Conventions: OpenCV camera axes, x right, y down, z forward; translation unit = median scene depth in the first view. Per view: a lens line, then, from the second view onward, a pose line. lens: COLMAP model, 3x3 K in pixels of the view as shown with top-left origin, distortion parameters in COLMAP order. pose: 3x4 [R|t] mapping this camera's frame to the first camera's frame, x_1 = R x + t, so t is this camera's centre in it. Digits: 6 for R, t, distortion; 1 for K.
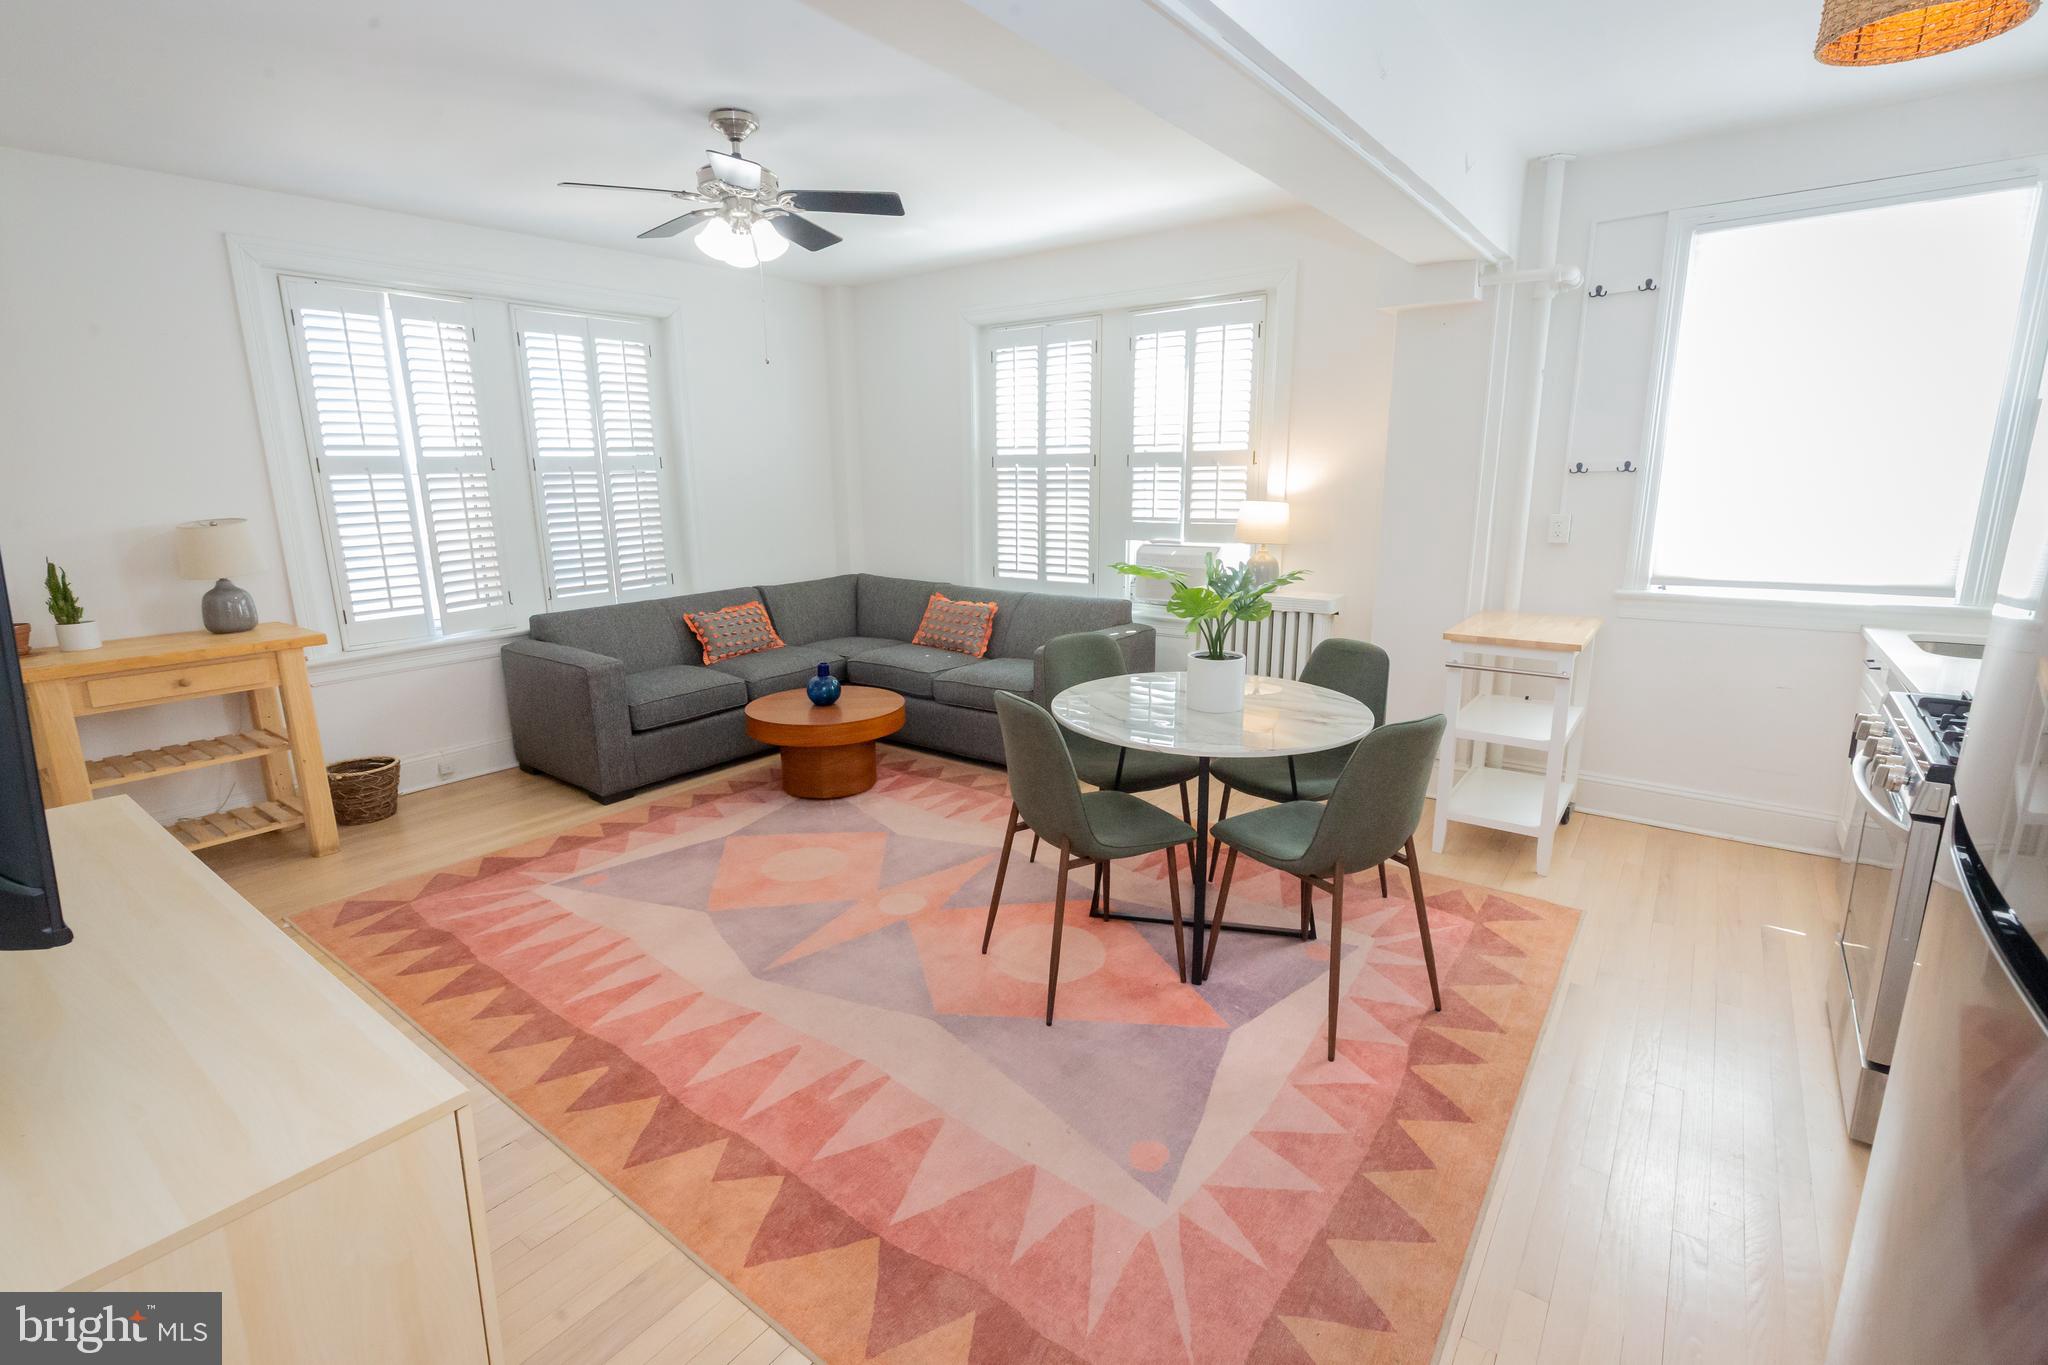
lens RADIAL K [[926.9, 0, 1024.0], [0, 926.9, 682.5], [0, 0, 1]] dist [-0.000349, -0.000004]
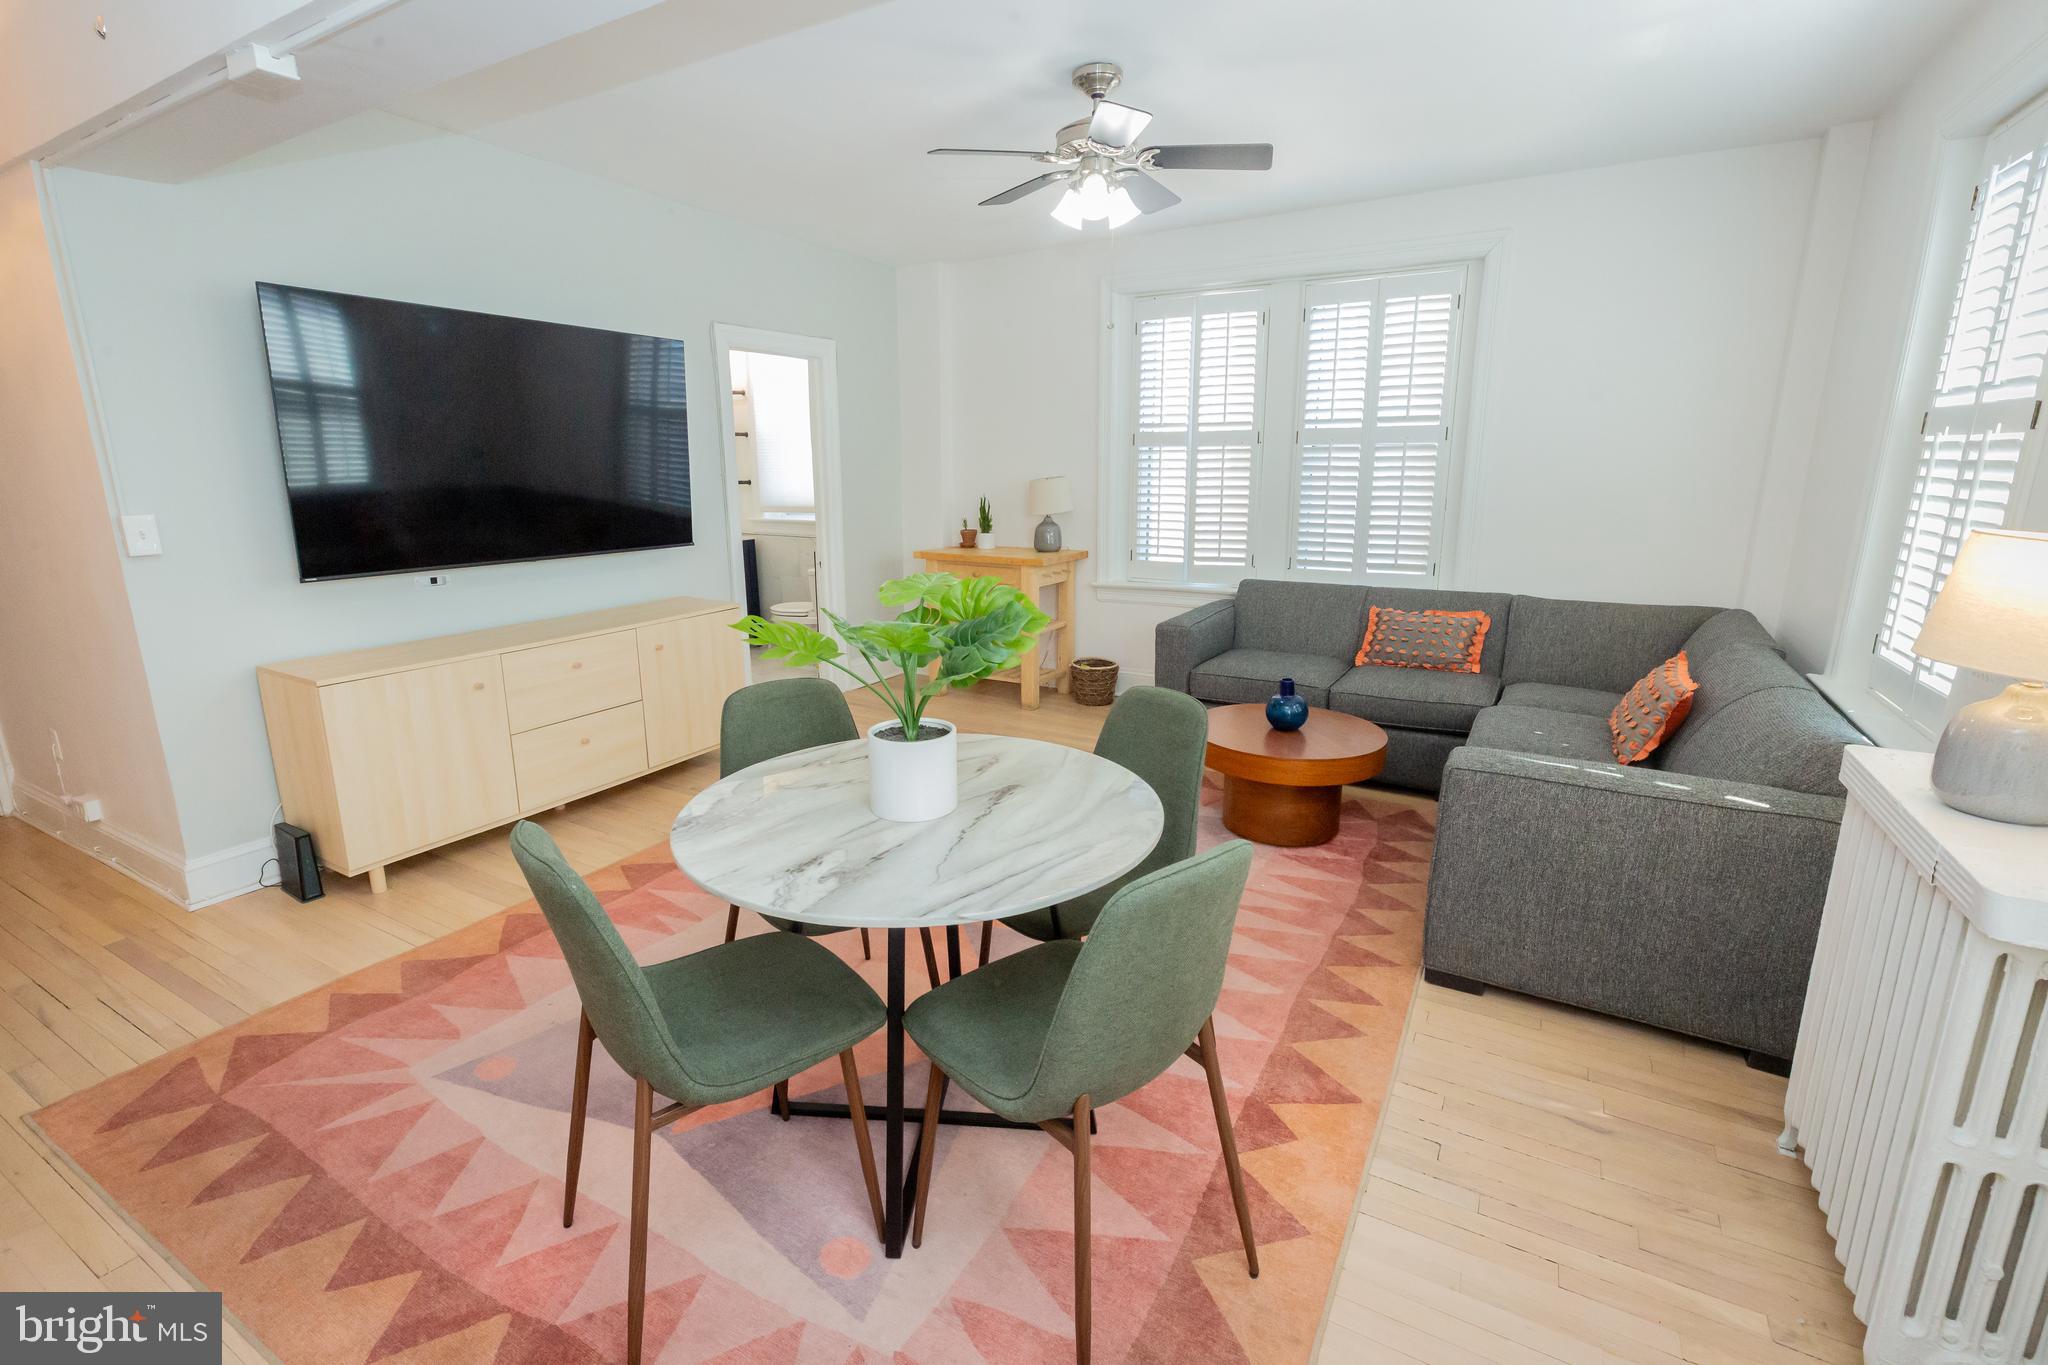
lens RADIAL K [[934.0, 0, 1019.7], [0, 934.0, 688.1], [0, 0, 1]] dist [0.013670, -0.000138]
pose [[0.112607, 0.251684, -0.961236, 0.583342], [-0.220787, 0.949543, 0.222758, -0.153548], [0.968800, 0.187144, 0.162494, 0.667833]]
